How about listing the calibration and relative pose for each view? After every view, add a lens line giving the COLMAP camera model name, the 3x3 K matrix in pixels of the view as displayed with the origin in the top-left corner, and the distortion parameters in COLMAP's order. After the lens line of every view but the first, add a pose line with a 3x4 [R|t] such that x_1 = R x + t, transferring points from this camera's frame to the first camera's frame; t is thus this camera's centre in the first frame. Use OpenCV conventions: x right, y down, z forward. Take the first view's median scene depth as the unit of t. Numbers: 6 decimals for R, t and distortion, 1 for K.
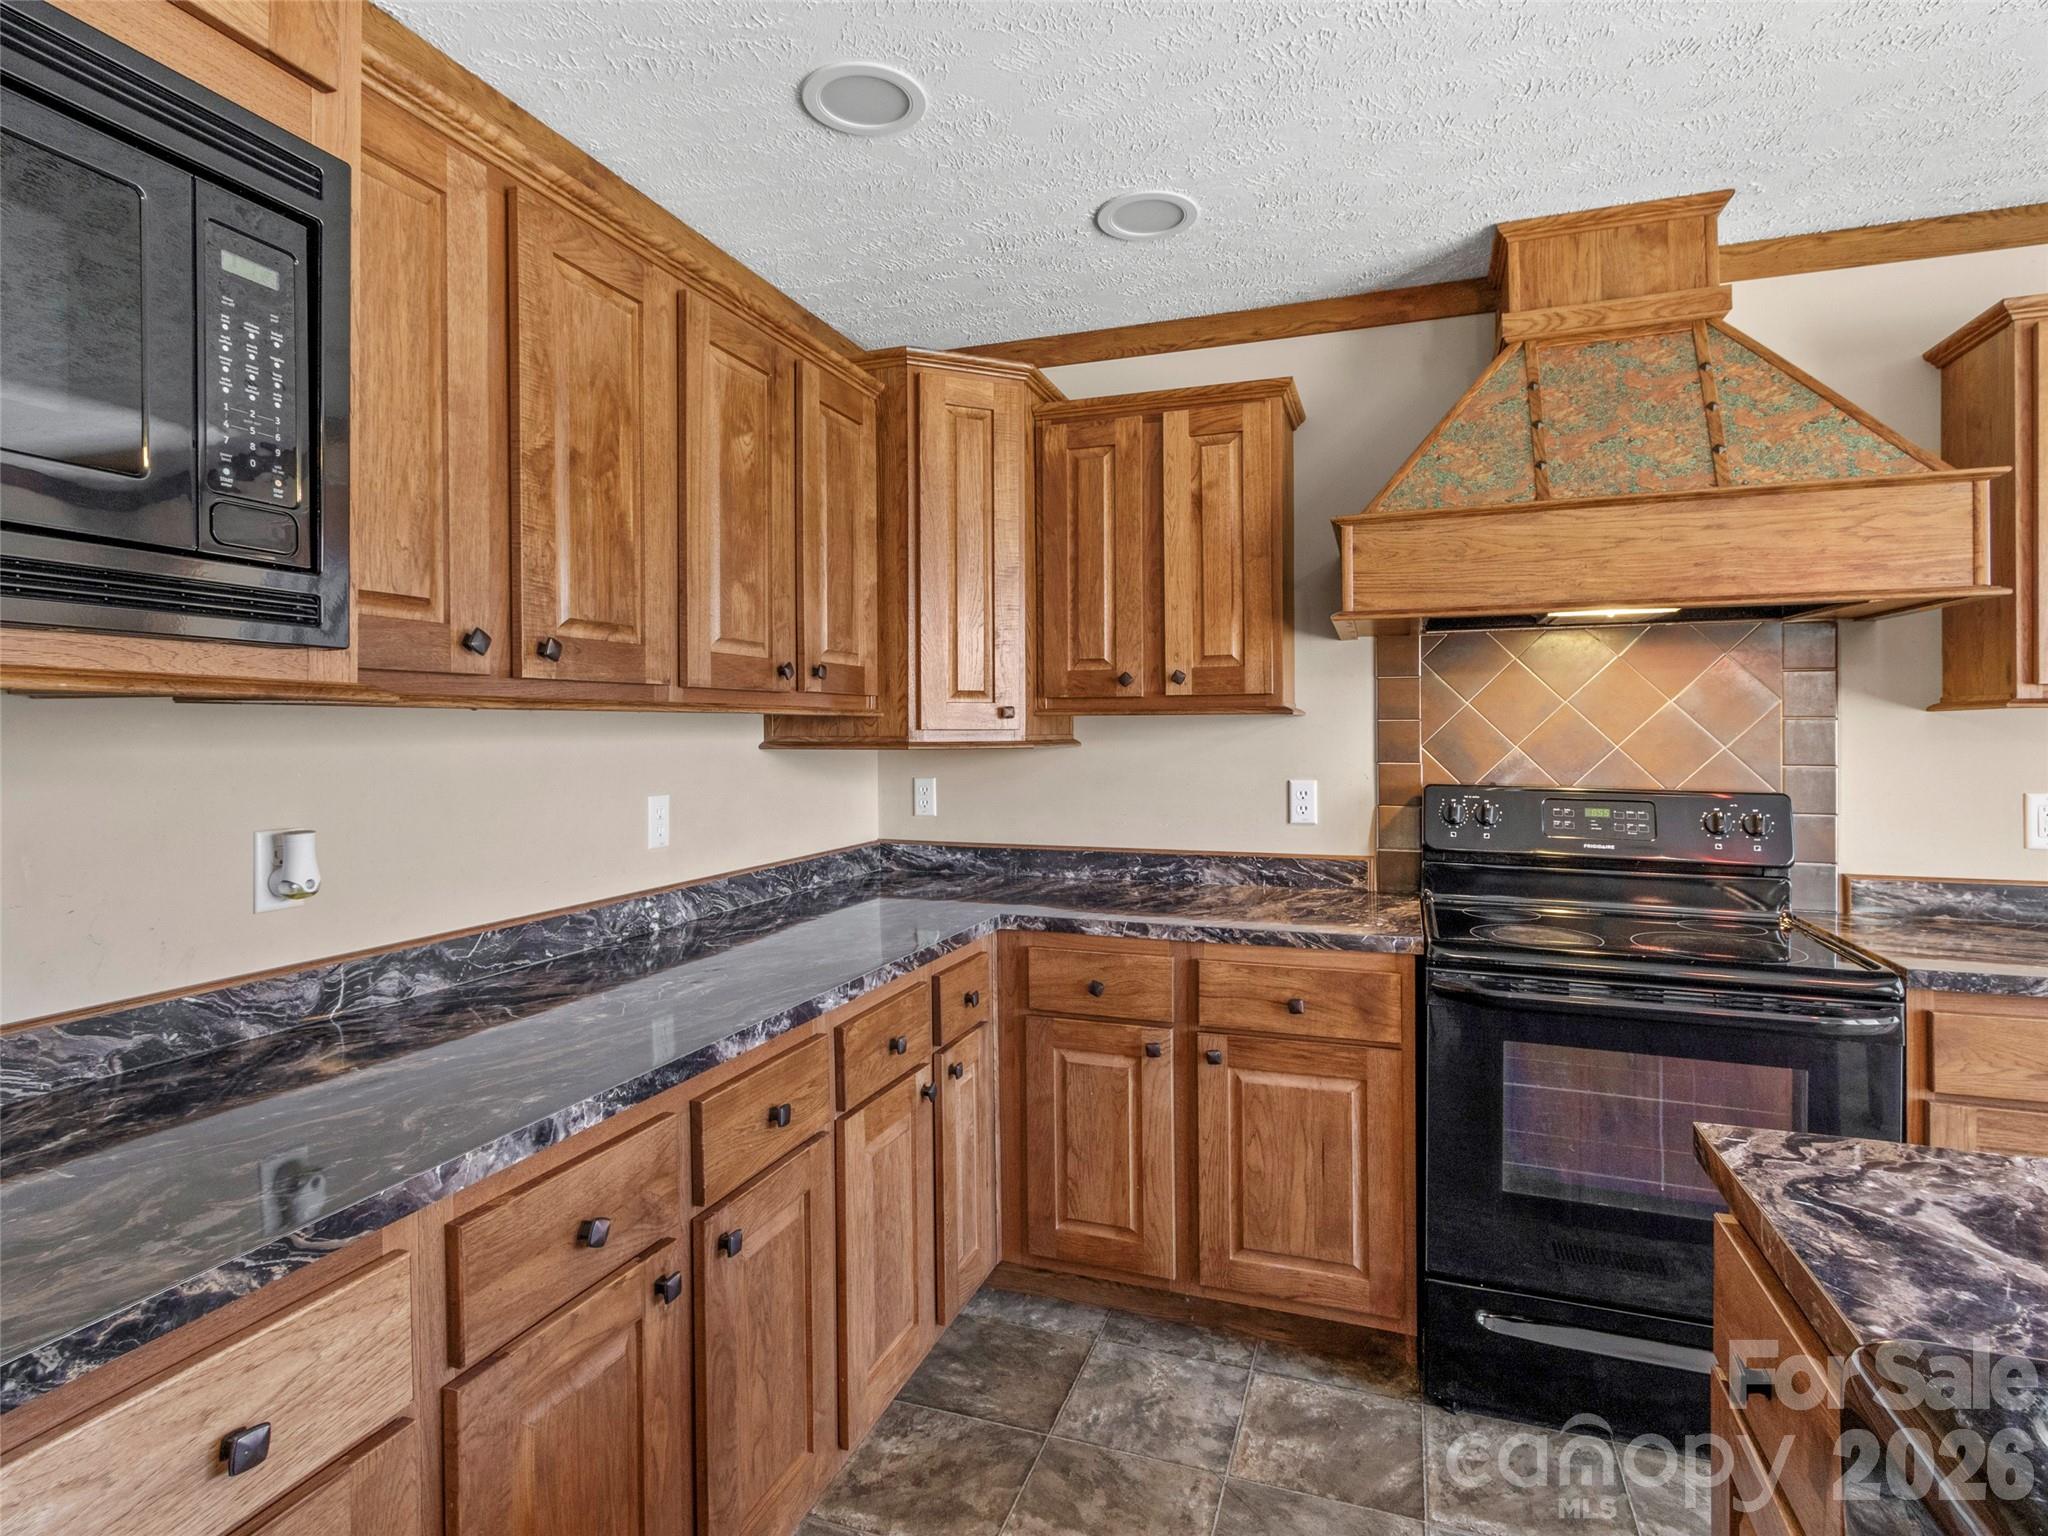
lens RADIAL K [[1070.7, 0, 1016.7], [0, 1070.7, 732.4], [0, 0, 1]] dist [0.004289, 0.000200]
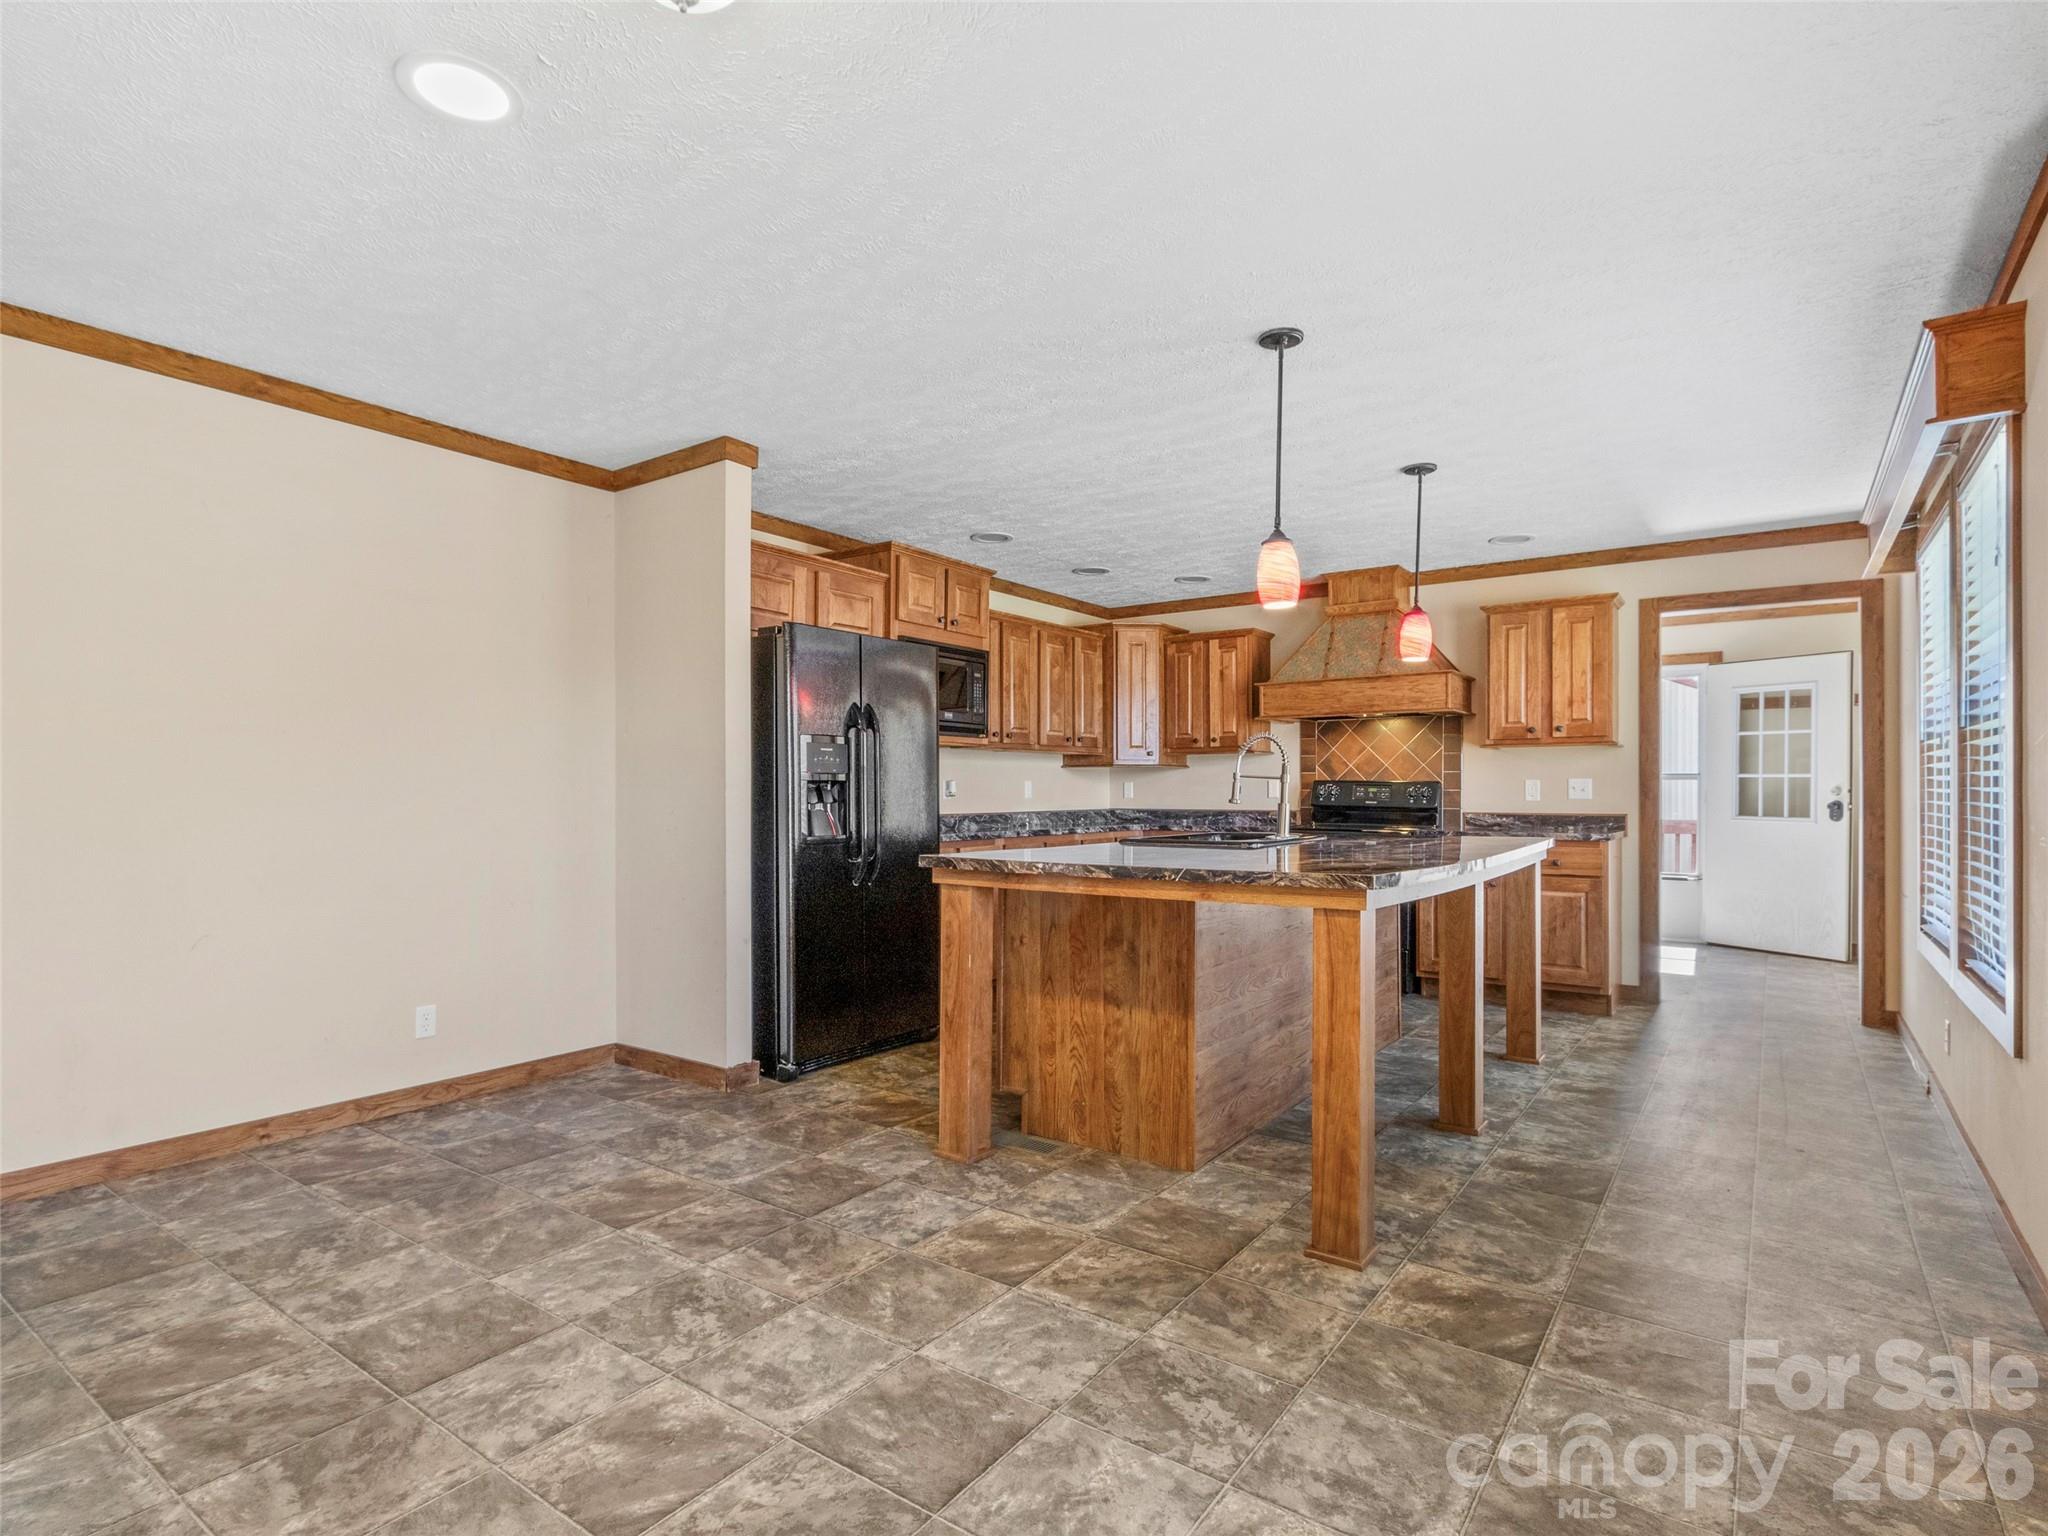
lens RADIAL K [[1058.7, 0, 1016.2], [0, 1058.7, 788.9], [0, 0, 1]] dist [0.005557, -0.000064]
pose [[0.960771, 0.001836, -0.277338, 0.460249], [-0.002398, 0.999996, -0.001685, 0.086205], [0.277334, 0.002284, 0.960771, -1.878904]]
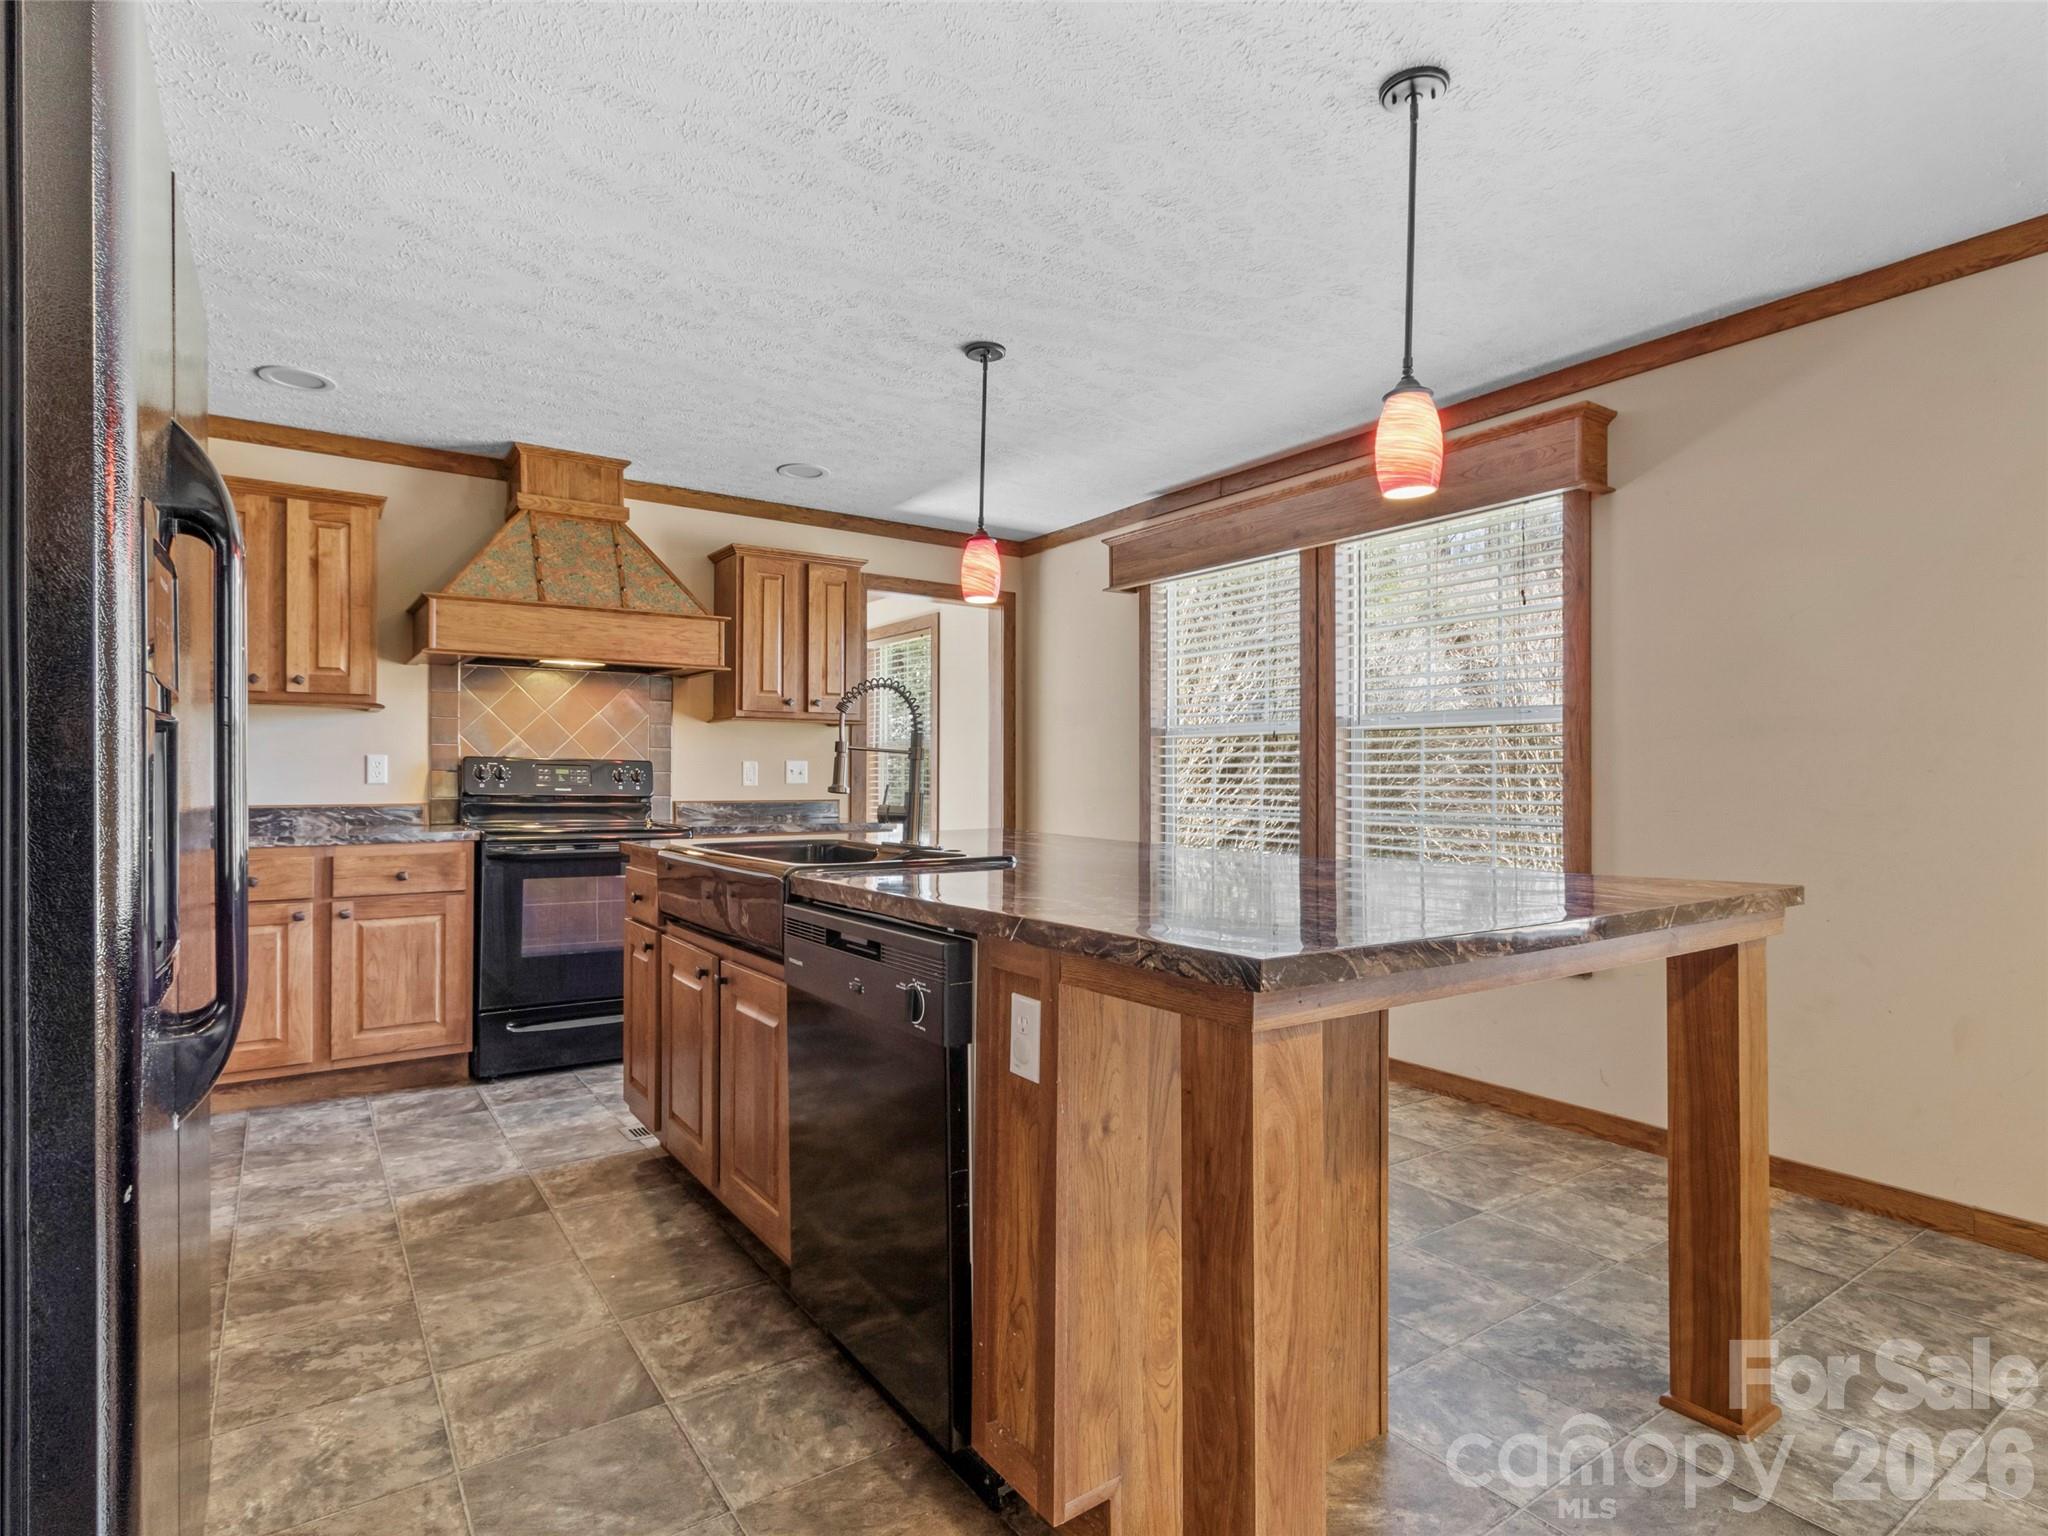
lens RADIAL K [[1055.6, 0, 1007.8], [0, 1055.6, 765.9], [0, 0, 1]] dist [0.002294, 0.001008]
pose [[0.587399, 0.012772, 0.809196, -0.511711], [-0.004147, 0.999910, -0.012771, 0.092632], [-0.809287, 0.004146, 0.587399, -0.734288]]
